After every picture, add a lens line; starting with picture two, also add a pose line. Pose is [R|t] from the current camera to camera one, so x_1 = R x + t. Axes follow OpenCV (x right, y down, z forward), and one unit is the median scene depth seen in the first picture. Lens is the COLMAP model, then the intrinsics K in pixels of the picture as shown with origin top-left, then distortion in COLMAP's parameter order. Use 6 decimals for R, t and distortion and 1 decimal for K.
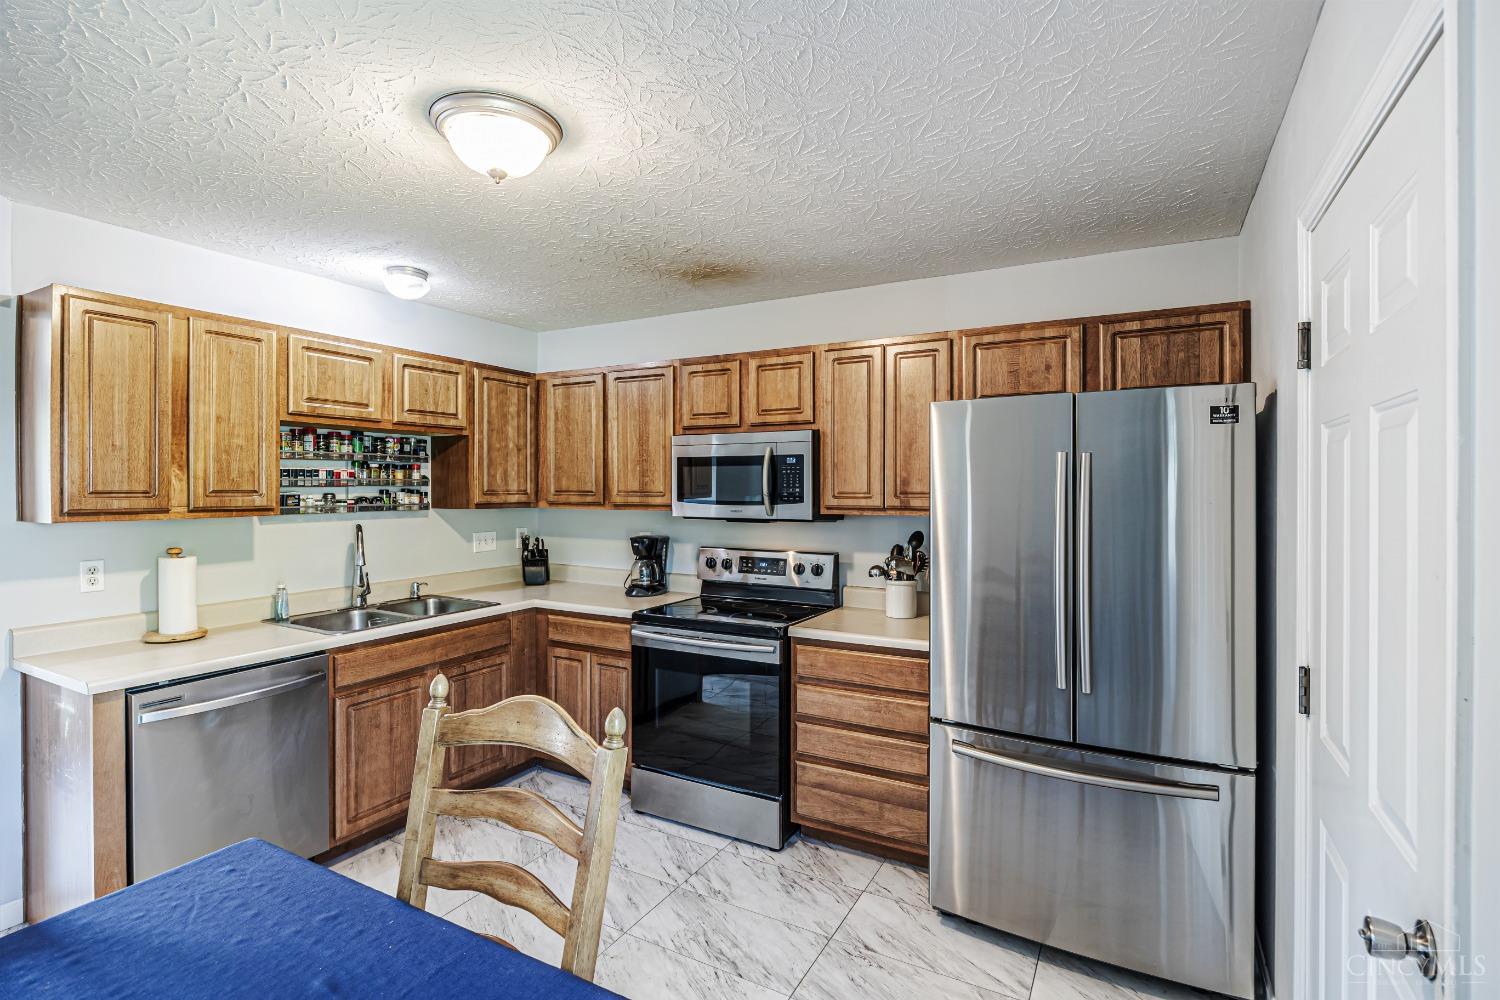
lens RADIAL K [[716.1, 0, 751.9], [0, 716.1, 490.0], [0, 0, 1]] dist [-0.000742, 0.000050]
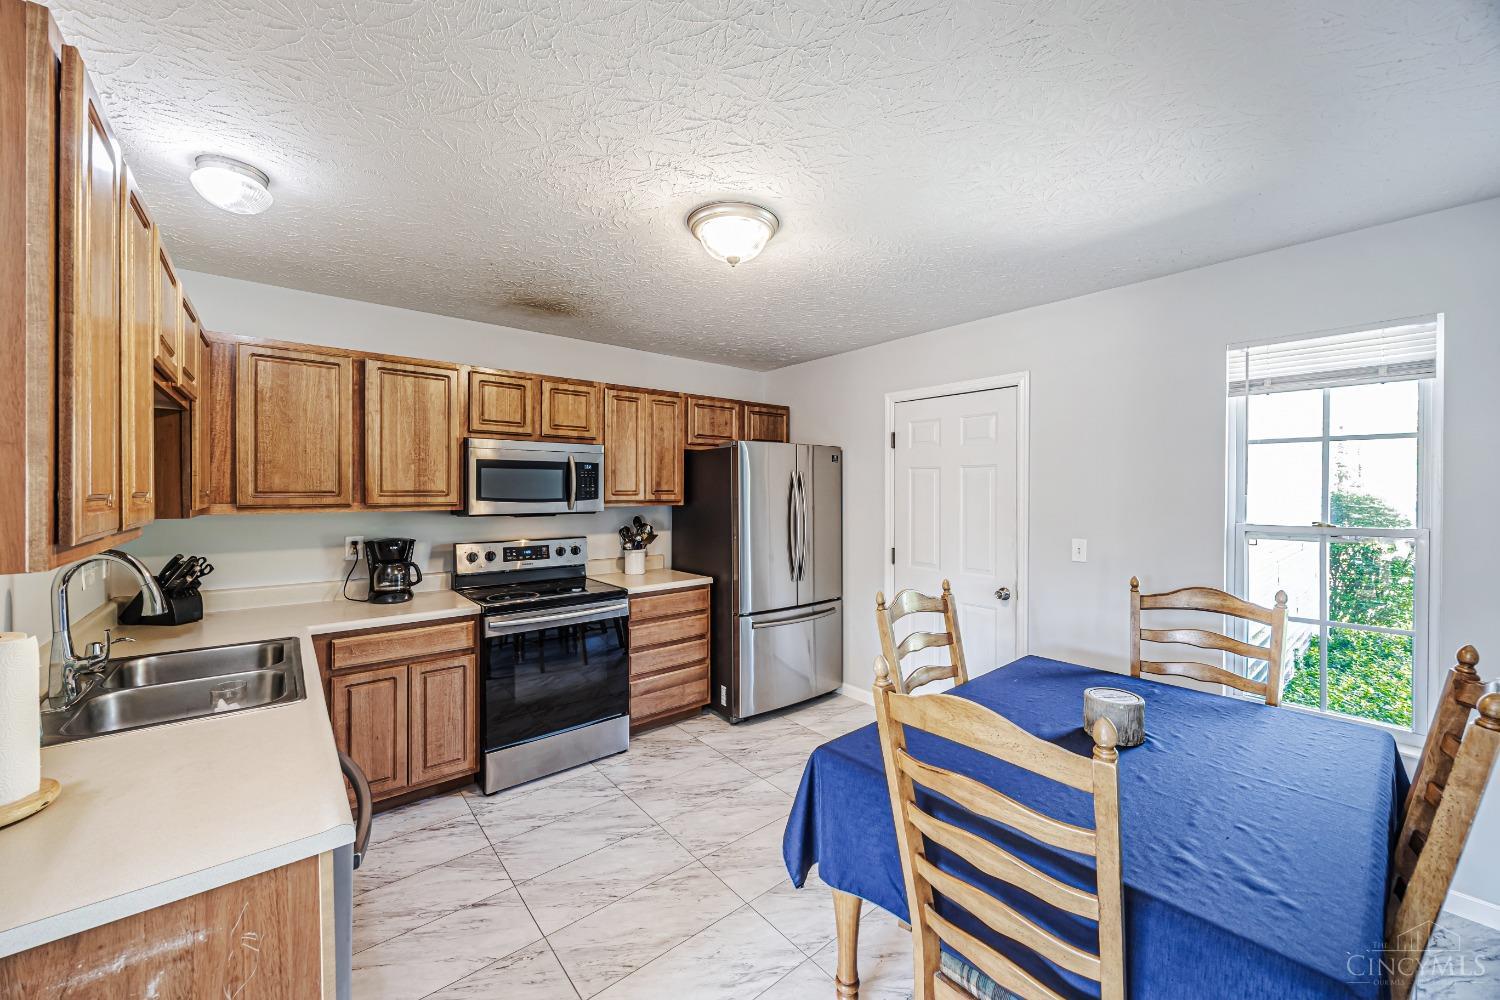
lens RADIAL K [[570.4, 0, 754.9], [0, 570.4, 490.4], [0, 0, 1]] dist [-0.005563, 0.000051]
pose [[0.356257, -0.004002, 0.934379, -0.880498], [0.002494, 0.999991, 0.003332, -0.000693], [-0.934385, 0.001143, 0.356264, 0.368865]]
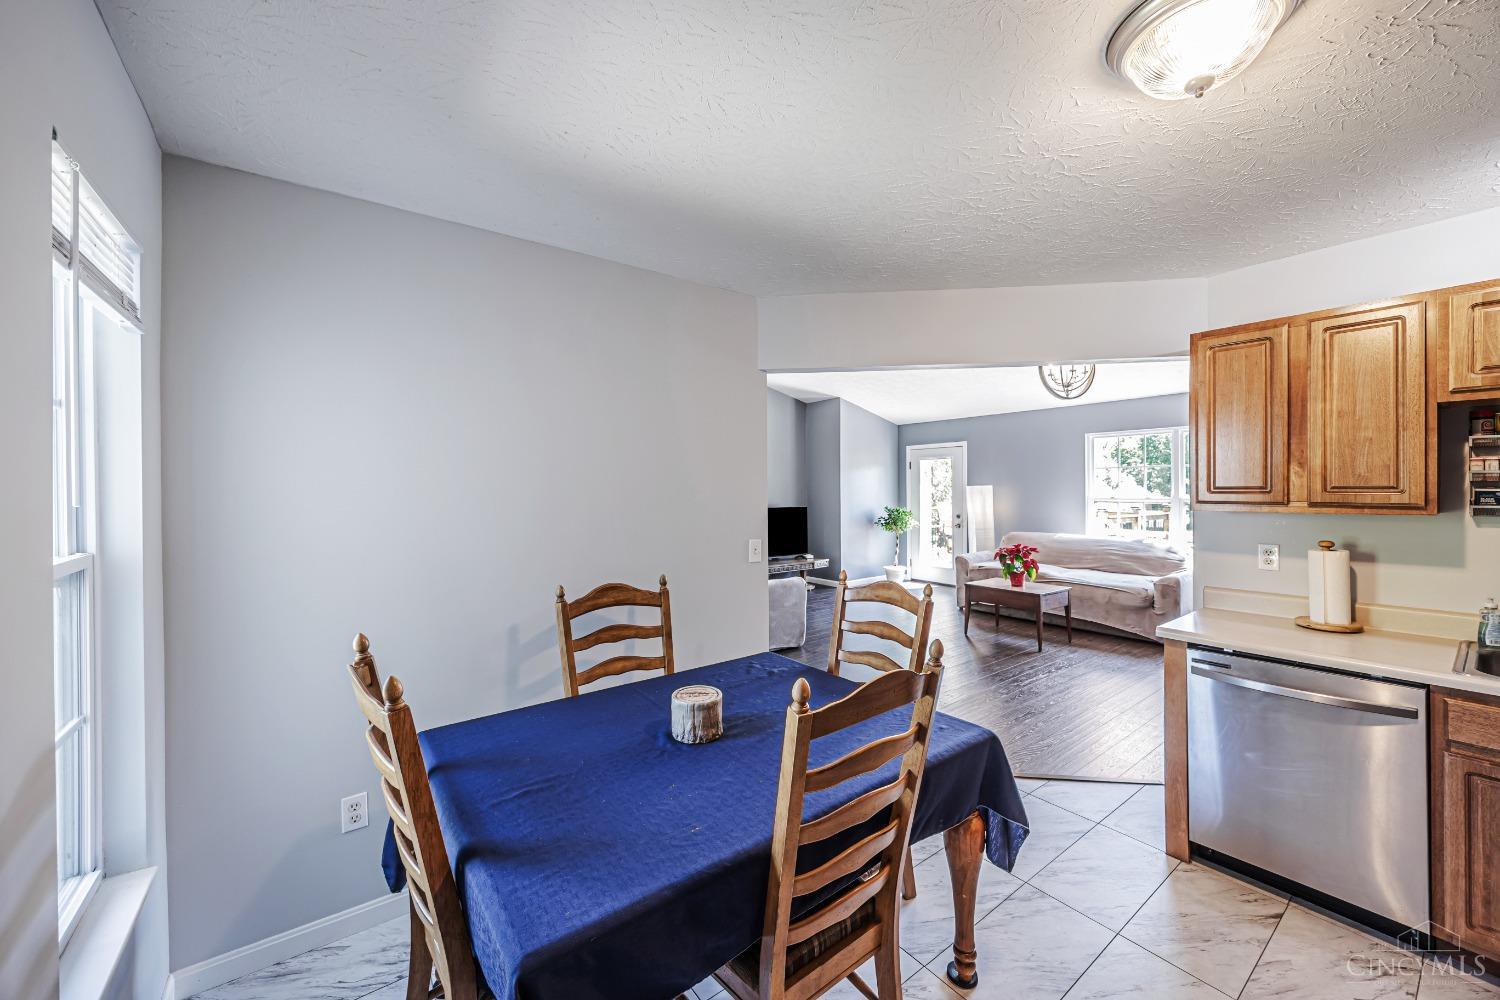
lens RADIAL K [[570.4, 0, 753.5], [0, 570.4, 488.7], [0, 0, 1]] dist [-0.005563, 0.000051]
pose [[-0.409593, 0.002454, -0.912265, 0.269608], [0.002616, 0.999995, 0.001515, 0.000859], [0.912265, -0.001766, -0.409598, 0.523919]]
